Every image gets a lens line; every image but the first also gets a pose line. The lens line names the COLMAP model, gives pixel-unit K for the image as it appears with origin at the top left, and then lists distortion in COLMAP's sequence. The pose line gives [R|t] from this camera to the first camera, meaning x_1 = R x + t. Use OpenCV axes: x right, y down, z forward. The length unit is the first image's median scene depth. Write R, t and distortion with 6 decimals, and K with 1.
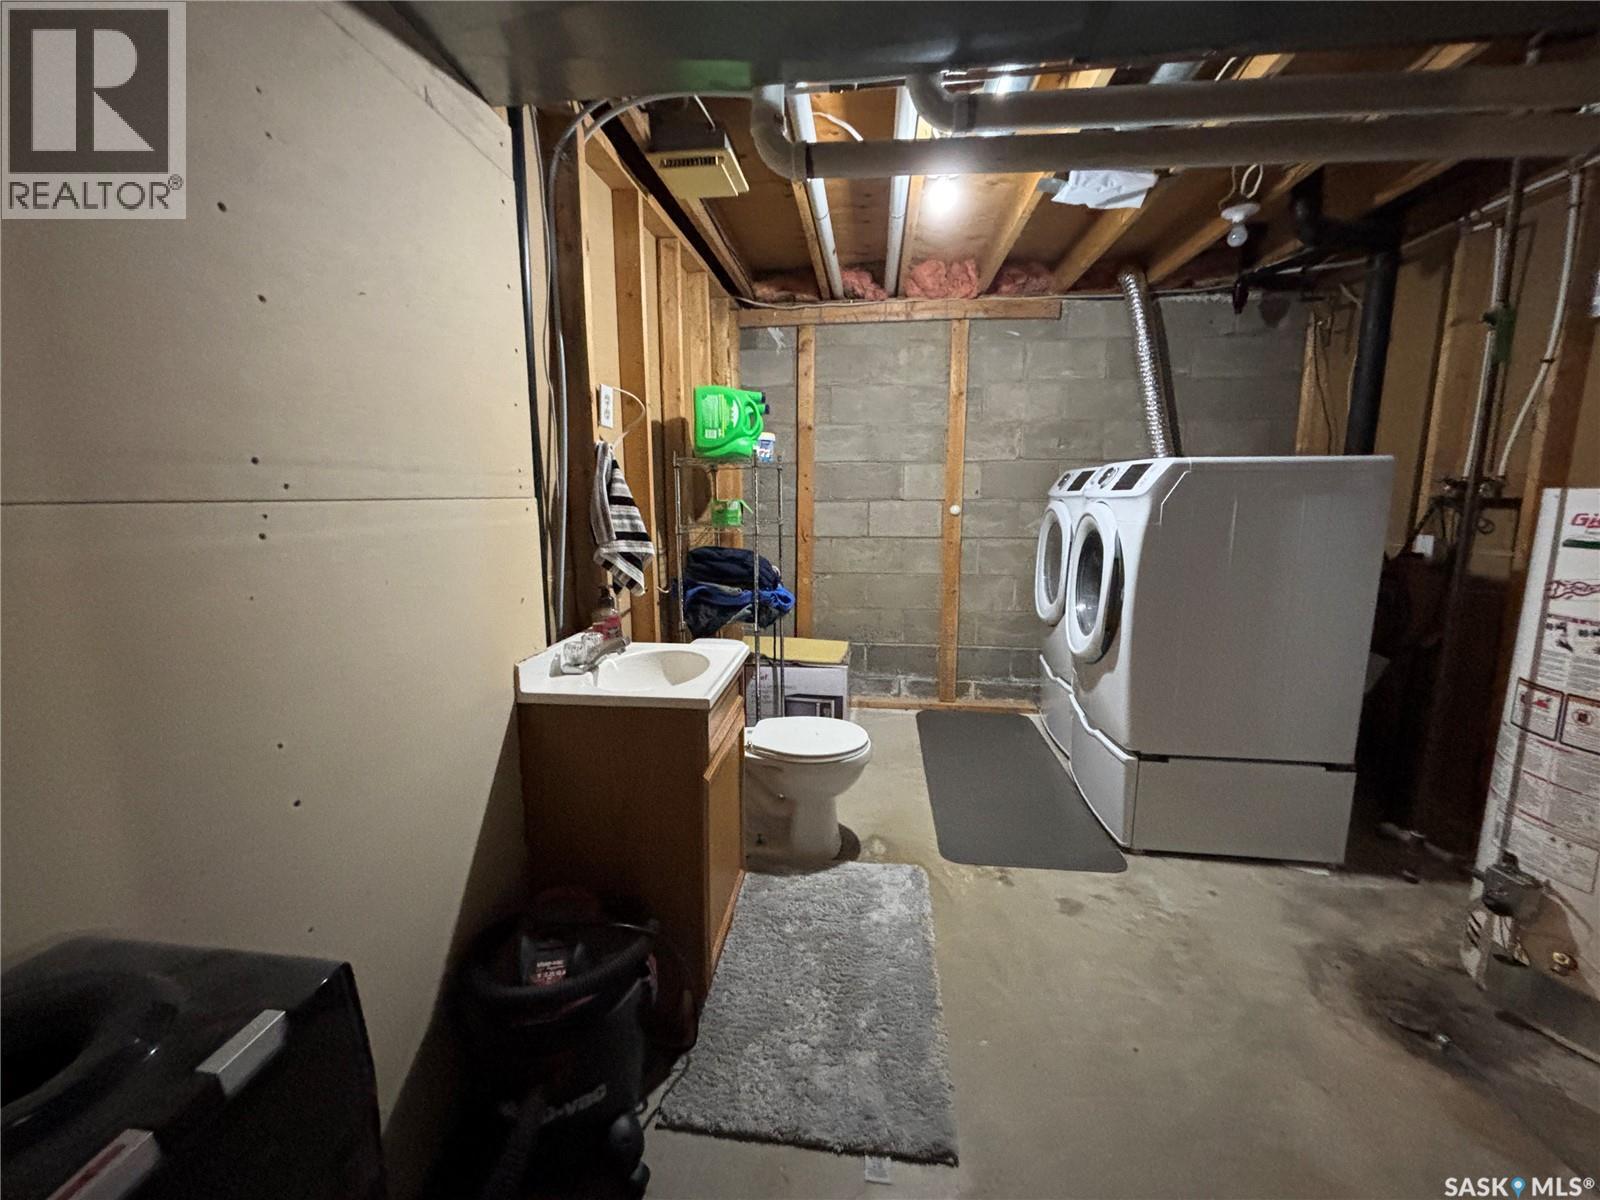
lens RADIAL K [[640.8, 0, 793.1], [0, 640.8, 596.8], [0, 0, 1]] dist [-0.007614, 0.000087]
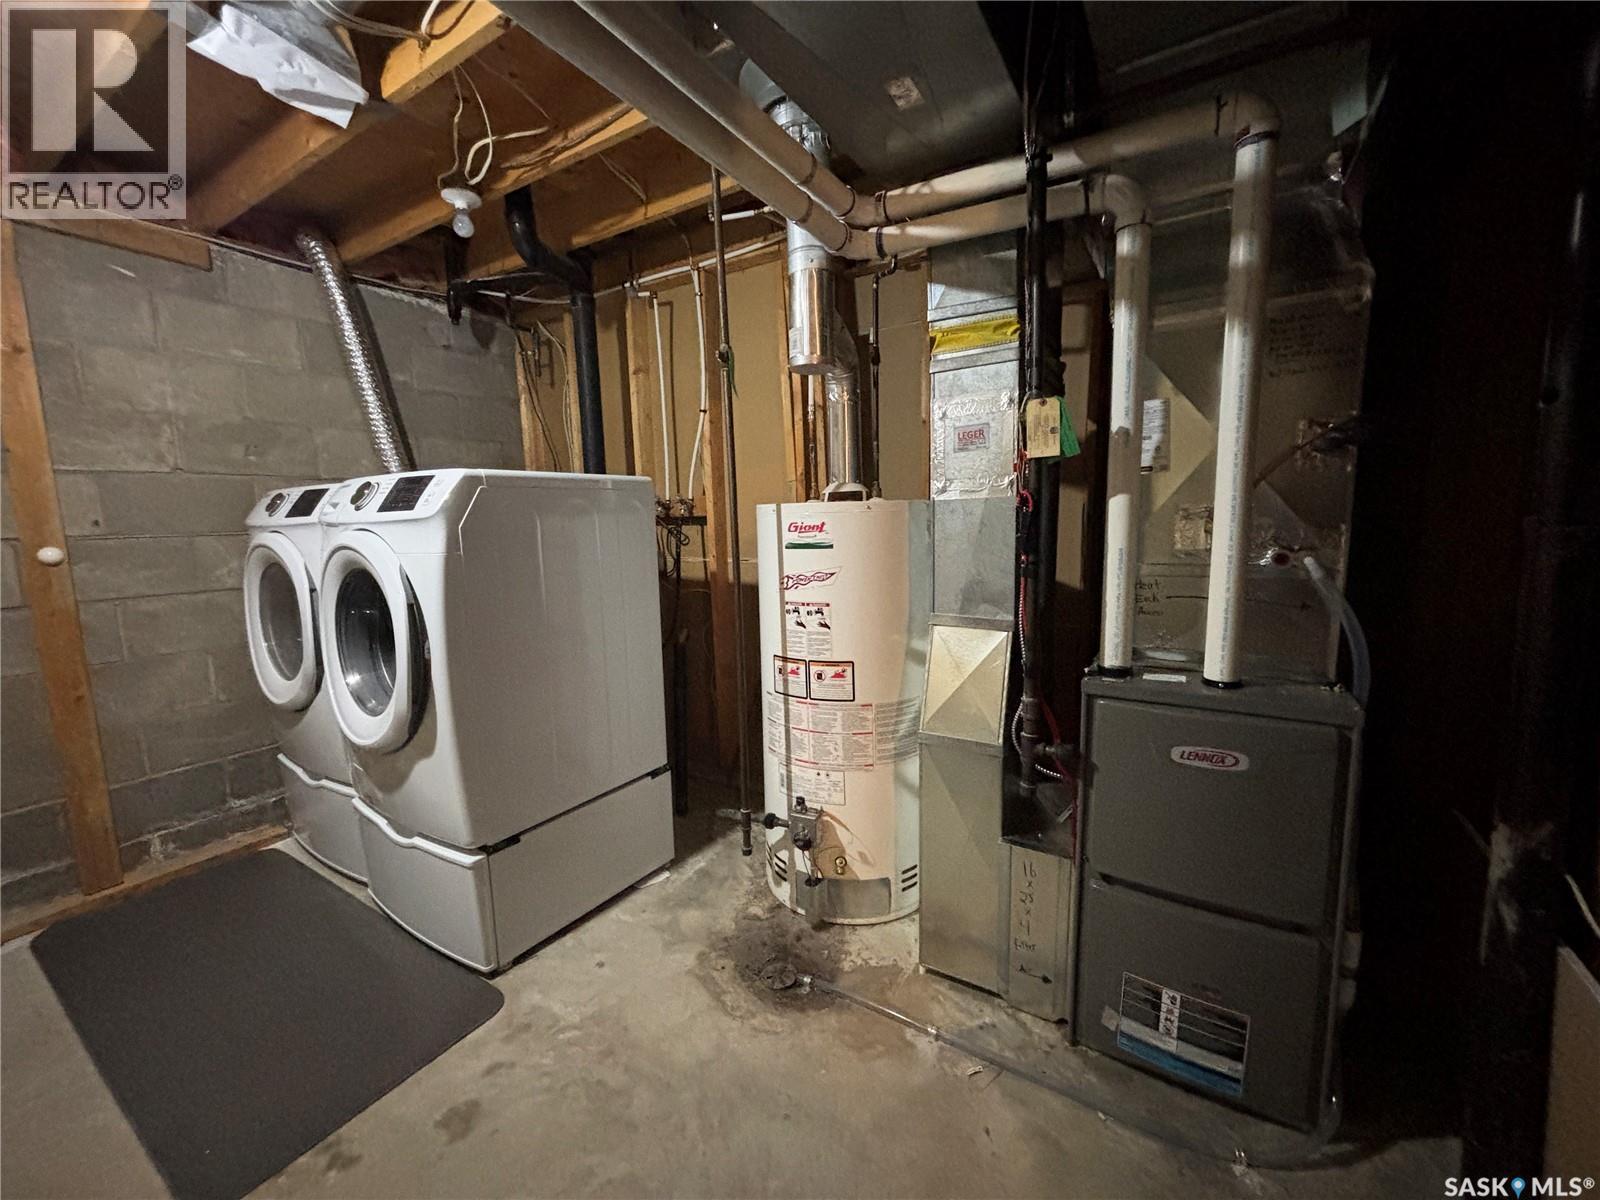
lens RADIAL K [[654.0, 0, 798.7], [0, 654.0, 594.8], [0, 0, 1]] dist [0.015840, -0.003623]
pose [[0.438749, -0.118329, 0.890785, 0.030101], [0.168971, 0.984473, 0.047549, -0.030156], [-0.882581, 0.129654, 0.451931, 0.264746]]
